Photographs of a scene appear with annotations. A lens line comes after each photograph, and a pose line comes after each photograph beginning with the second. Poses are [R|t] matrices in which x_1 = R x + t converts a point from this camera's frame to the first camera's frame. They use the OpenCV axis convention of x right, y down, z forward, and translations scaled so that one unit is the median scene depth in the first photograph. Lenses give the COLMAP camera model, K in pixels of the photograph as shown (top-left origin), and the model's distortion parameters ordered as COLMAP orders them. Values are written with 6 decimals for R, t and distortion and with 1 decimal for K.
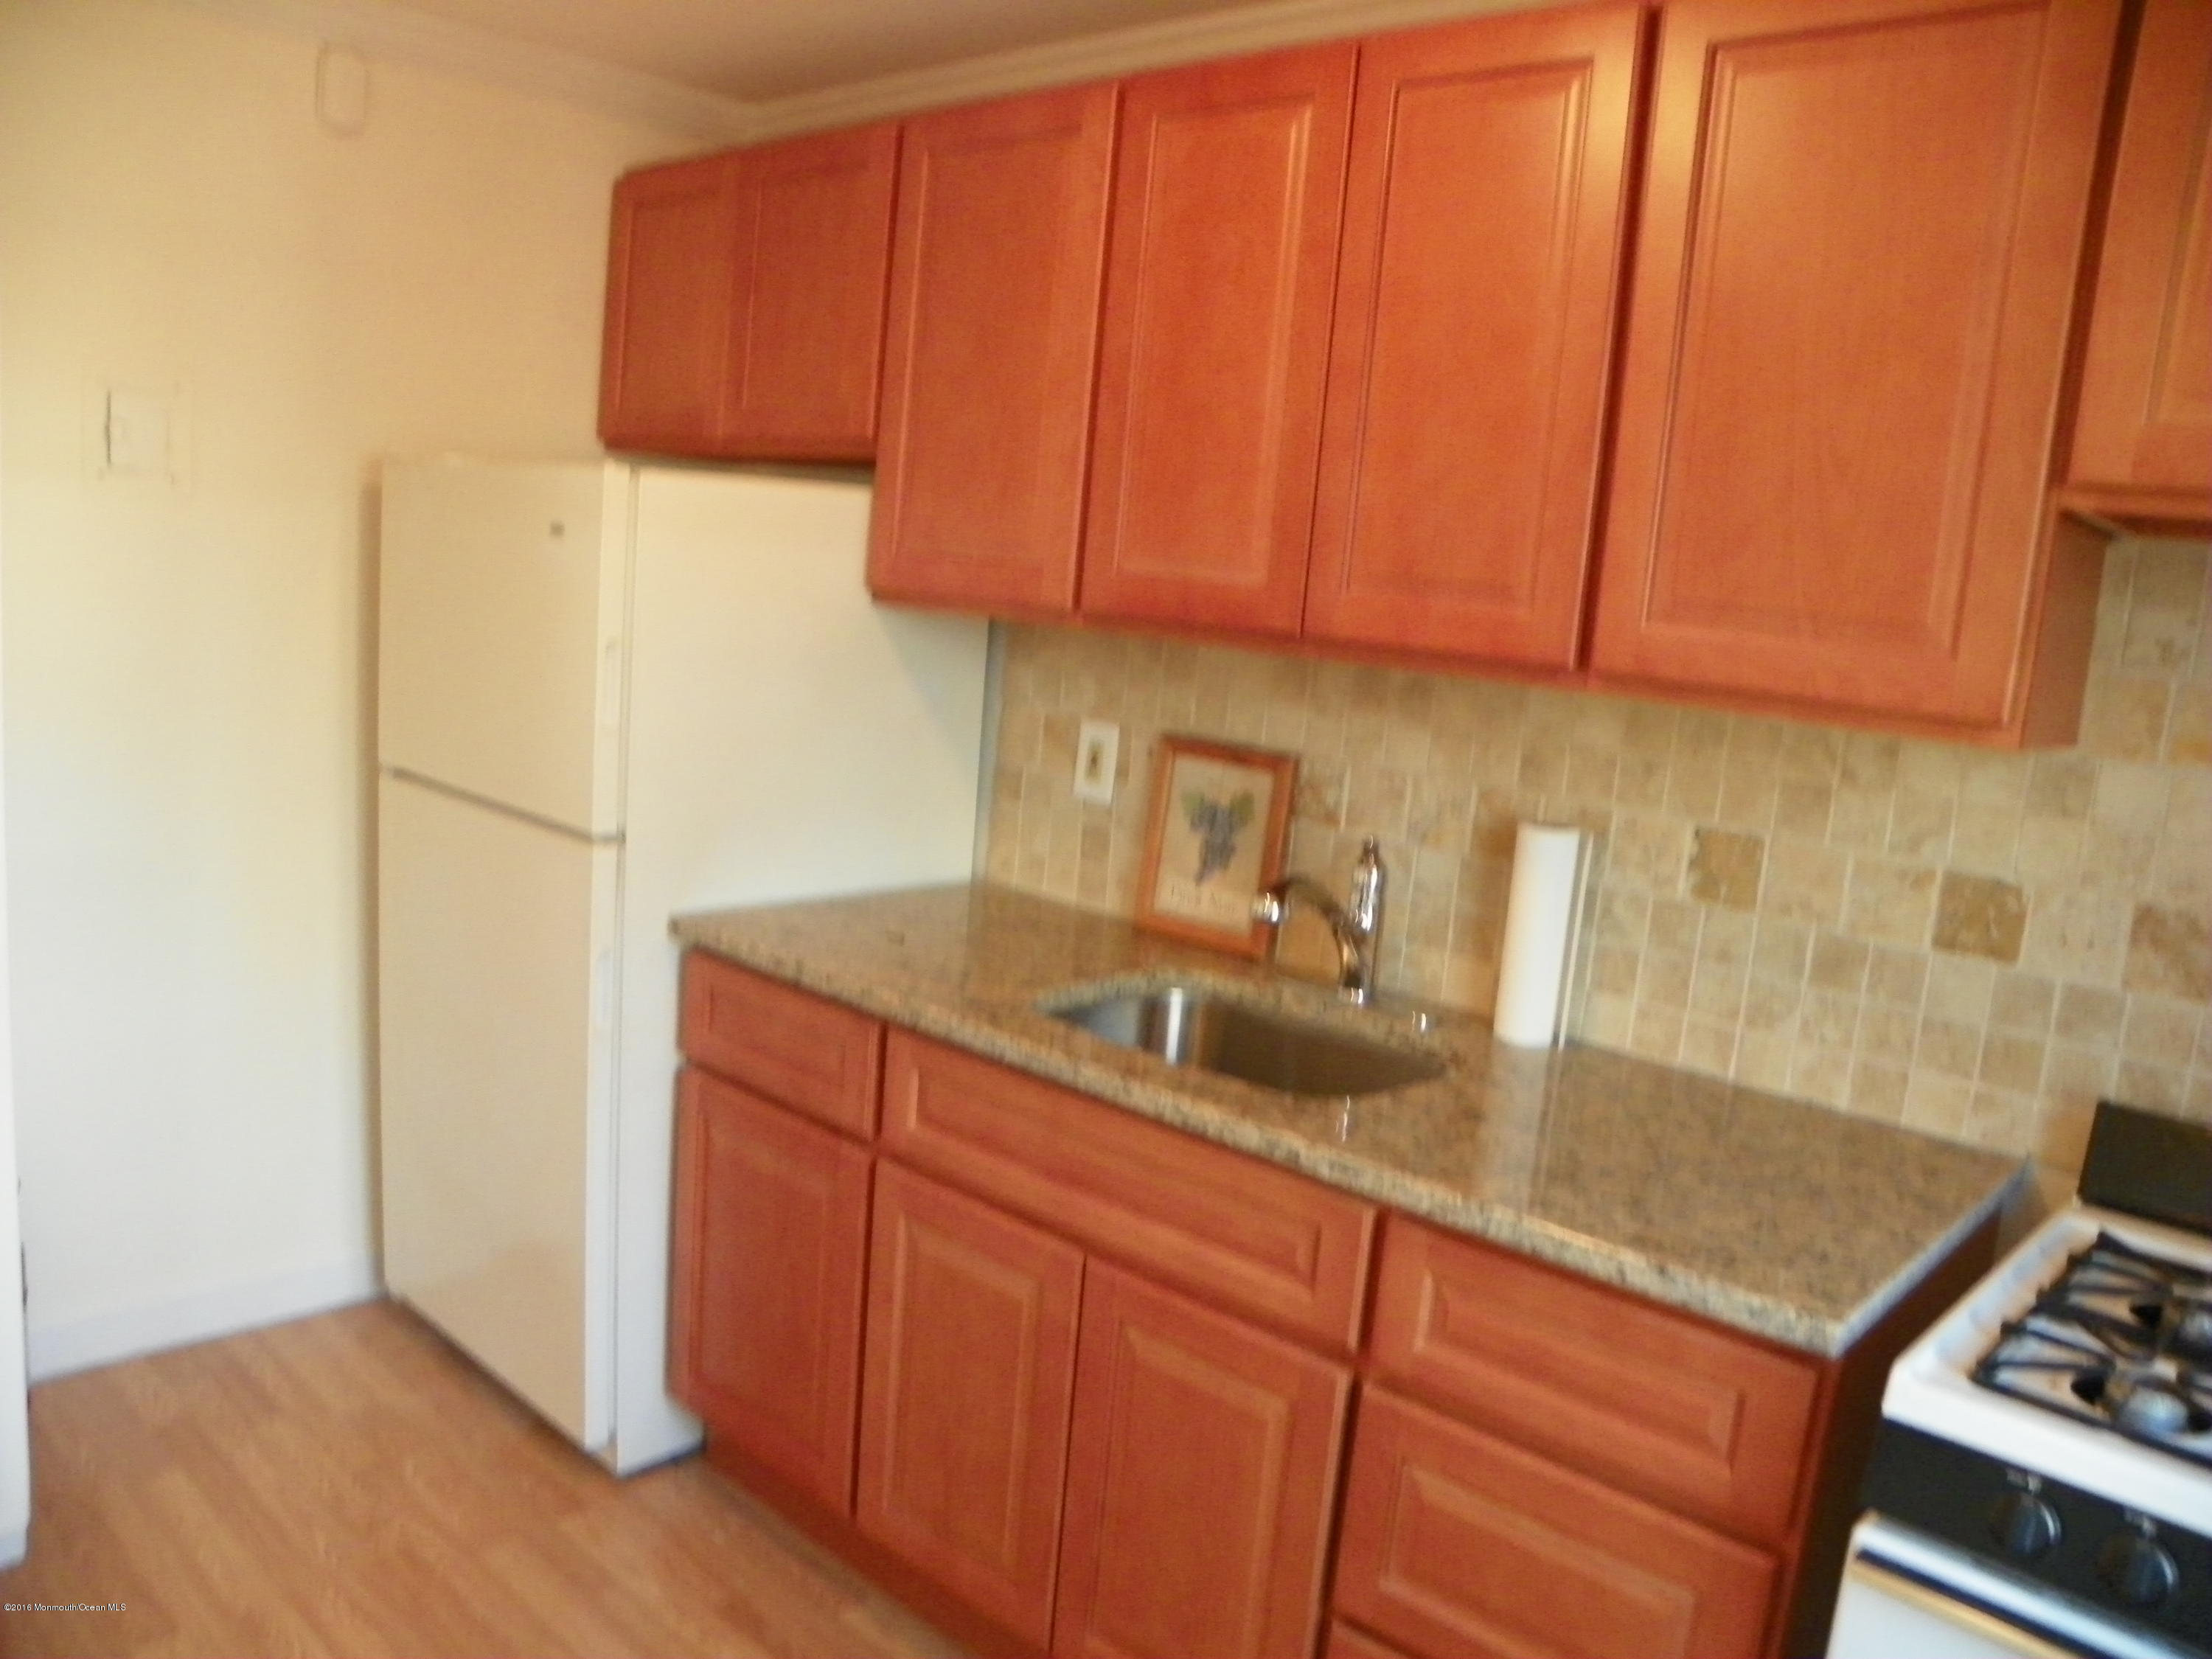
lens RADIAL K [[1689.0, 0, 1106.0], [0, 1689.0, 829.5], [0, 0, 1]] dist [-0.131985, 0.055998]
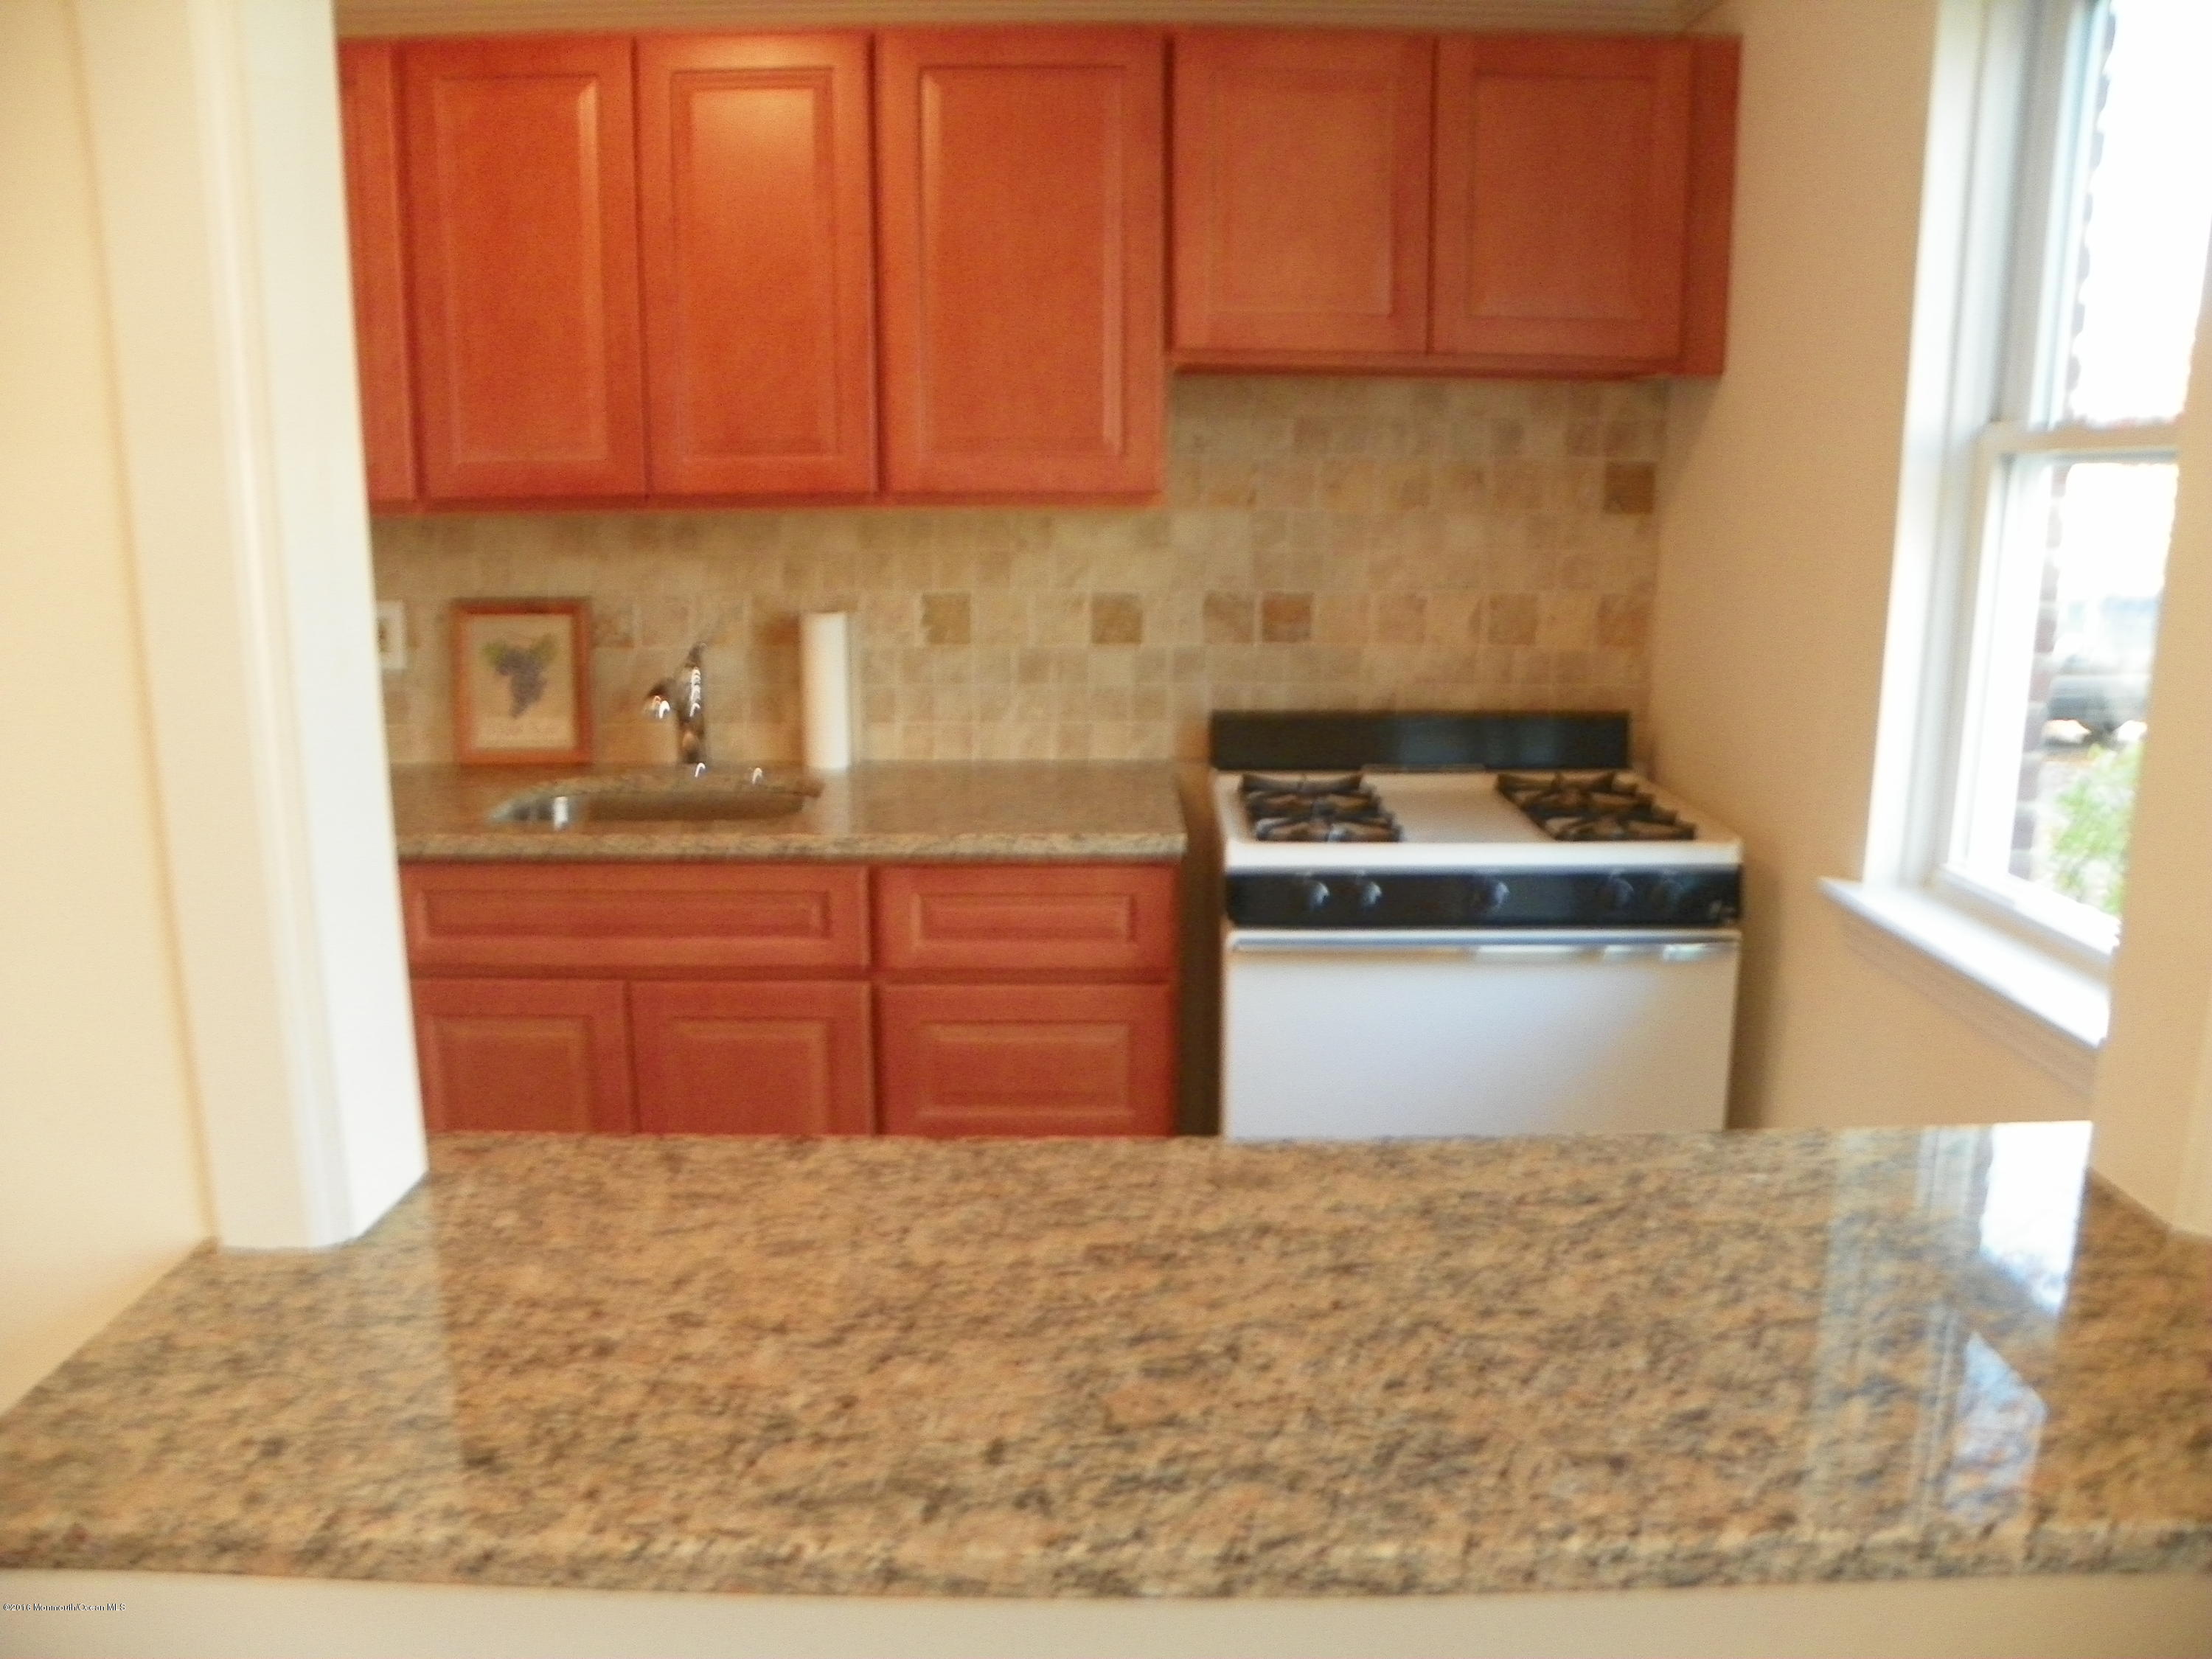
lens RADIAL K [[1689.0, 0, 1106.0], [0, 1689.0, 829.5], [0, 0, 1]] dist [-0.131985, 0.055998]
pose [[0.742102, -0.224429, 0.631598, -0.528645], [0.168859, 0.974486, 0.147866, 0.007389], [-0.648669, -0.003081, 0.761065, -0.235681]]
